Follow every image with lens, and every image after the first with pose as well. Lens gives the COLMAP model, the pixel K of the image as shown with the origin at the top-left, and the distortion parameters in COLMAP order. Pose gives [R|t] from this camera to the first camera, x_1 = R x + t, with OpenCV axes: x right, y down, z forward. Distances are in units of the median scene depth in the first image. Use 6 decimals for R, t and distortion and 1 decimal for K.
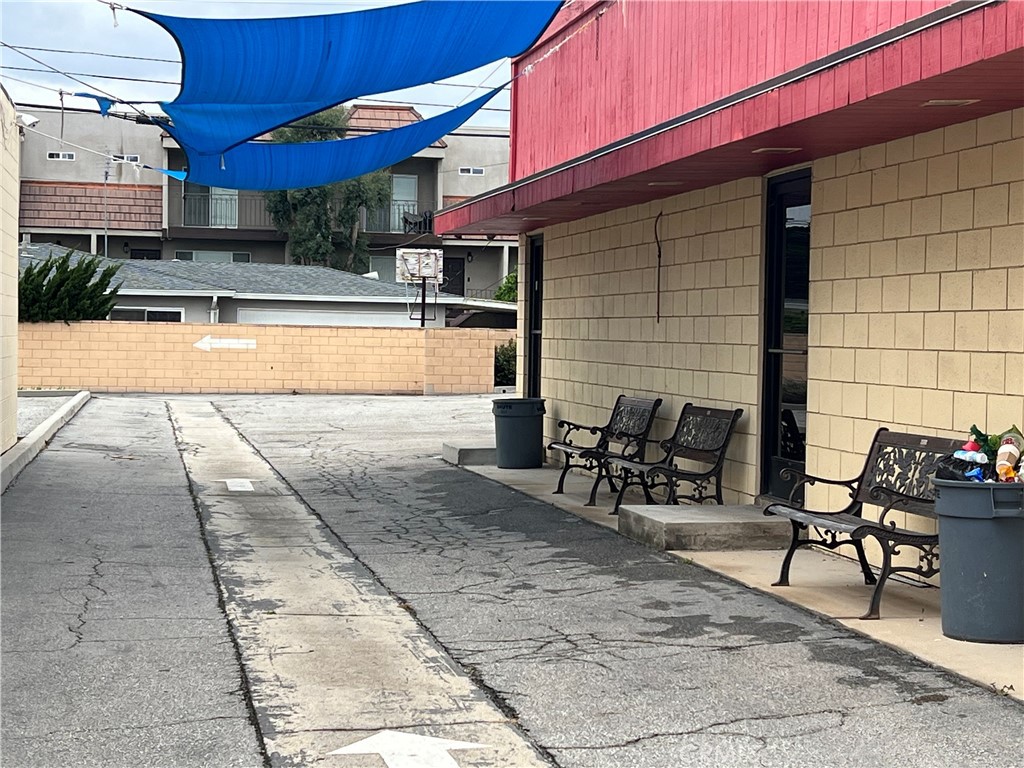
lens RADIAL K [[1963.3, 0, 511.3], [0, 1963.3, 384.6], [0, 0, 1]] dist [0.088476, 0.000000]
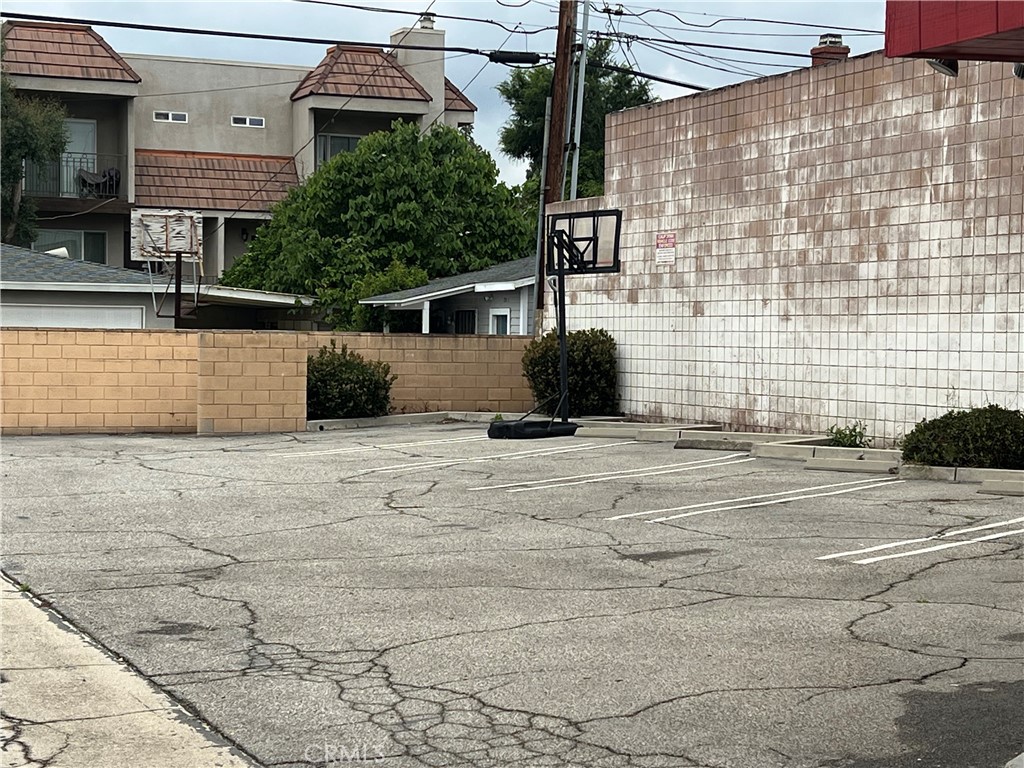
lens RADIAL K [[1963.3, 0, 513.8], [0, 1963.3, 382.9], [0, 0, 1]] dist [0.088476, 0.000000]
pose [[0.976637, -0.009673, 0.214677, -0.076379], [0.008923, 0.999950, 0.004464, -0.013054], [-0.214709, -0.002444, 0.976675, 0.332933]]
